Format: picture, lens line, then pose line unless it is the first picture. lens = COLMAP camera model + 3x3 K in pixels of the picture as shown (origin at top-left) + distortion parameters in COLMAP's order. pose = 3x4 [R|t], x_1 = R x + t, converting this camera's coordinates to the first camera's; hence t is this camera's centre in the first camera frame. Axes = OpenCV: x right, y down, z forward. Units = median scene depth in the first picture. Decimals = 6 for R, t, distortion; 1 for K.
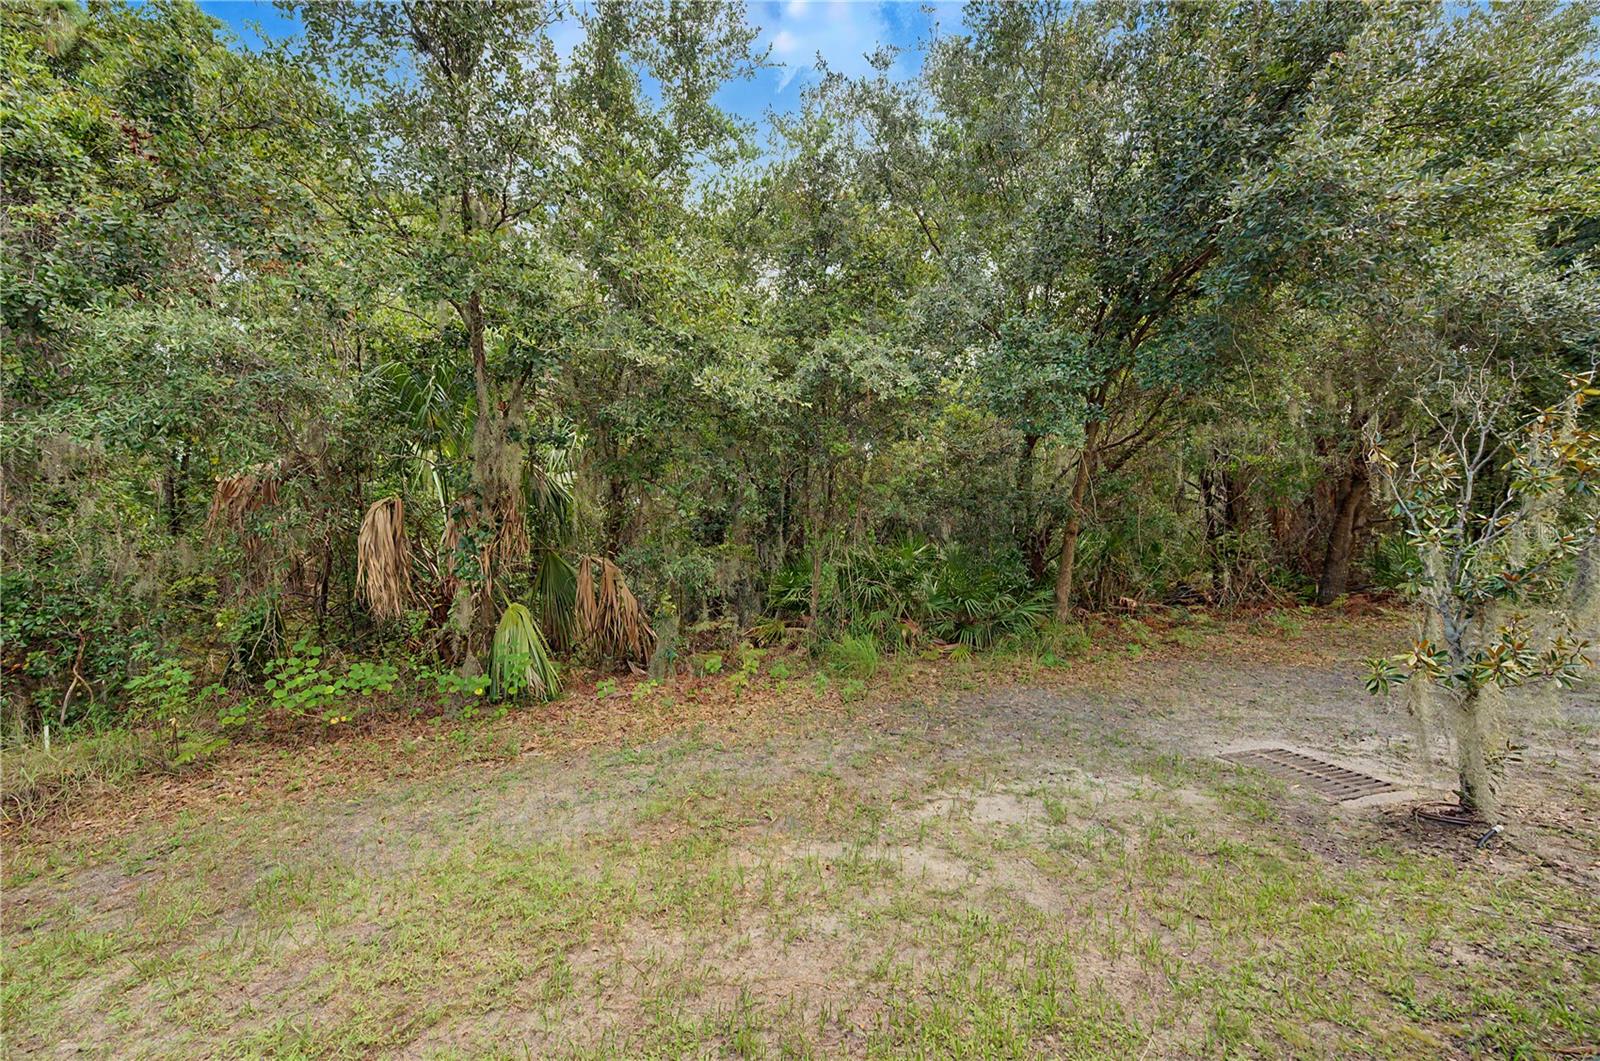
lens RADIAL K [[598.1, 0, 801.0], [0, 598.1, 528.7], [0, 0, 1]] dist [-0.001618, 0.000116]
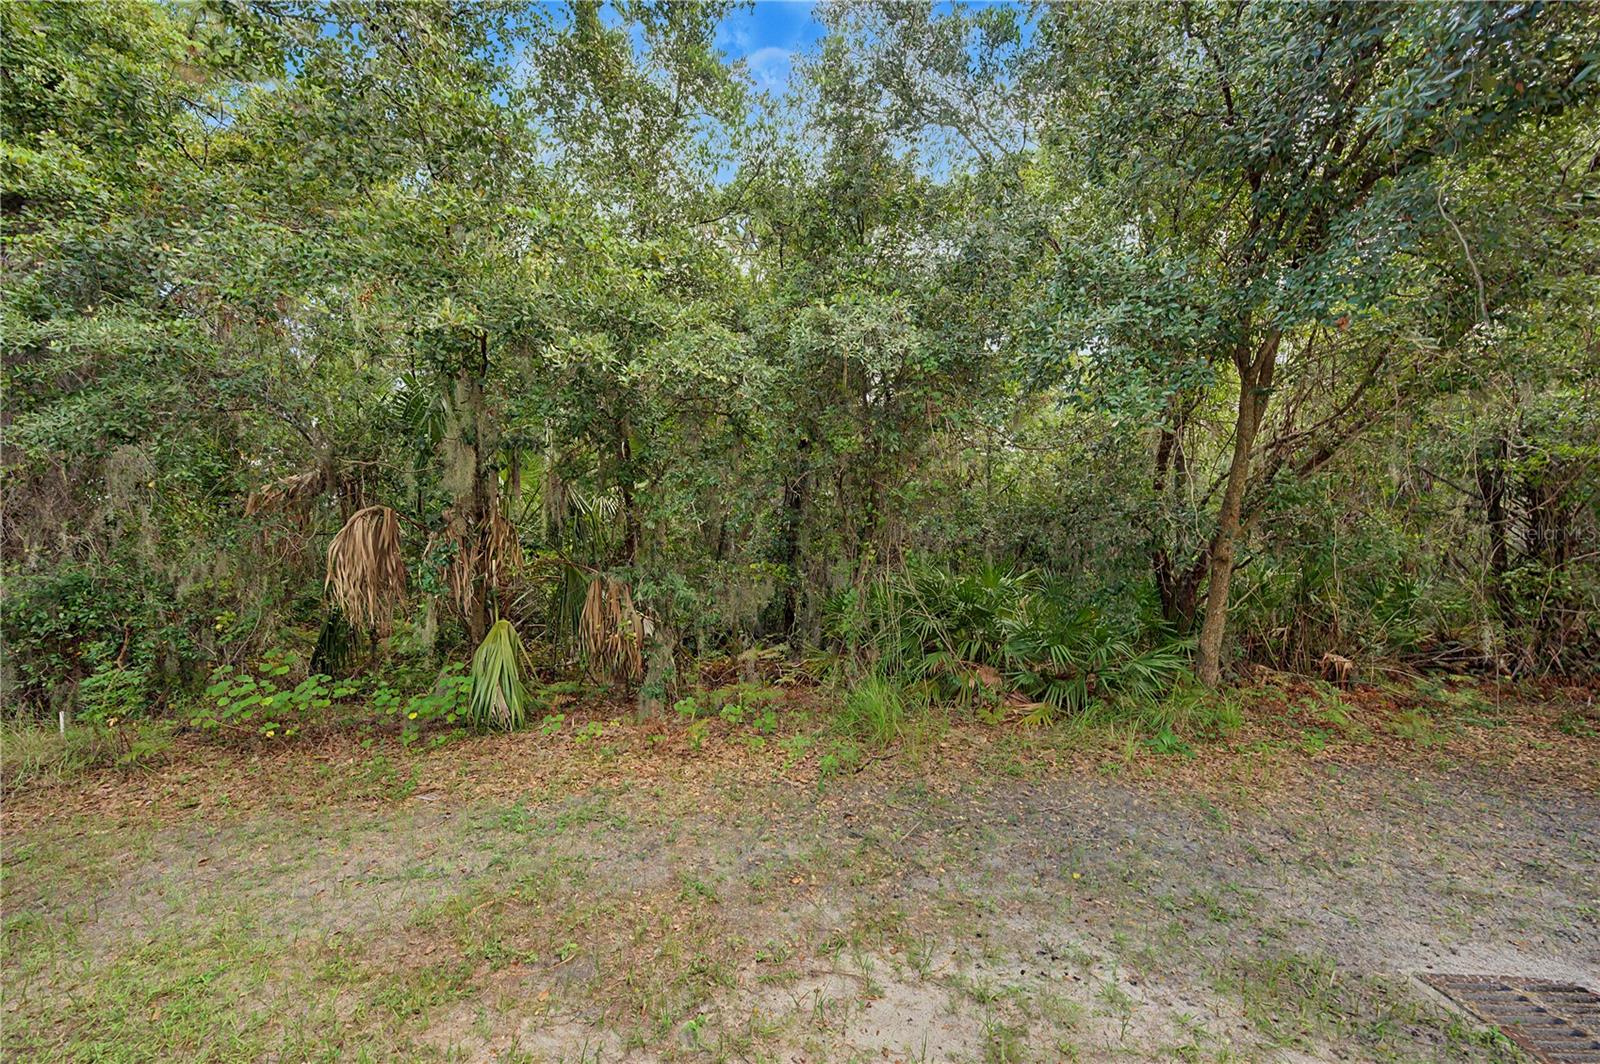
lens RADIAL K [[598.1, 0, 799.1], [0, 598.1, 532.6], [0, 0, 1]] dist [-0.001618, 0.000116]
pose [[0.956067, 0.009943, -0.292981, 0.235464], [-0.018038, 0.999526, -0.024939, 0.002960], [0.292594, 0.029128, 0.955793, 0.231942]]
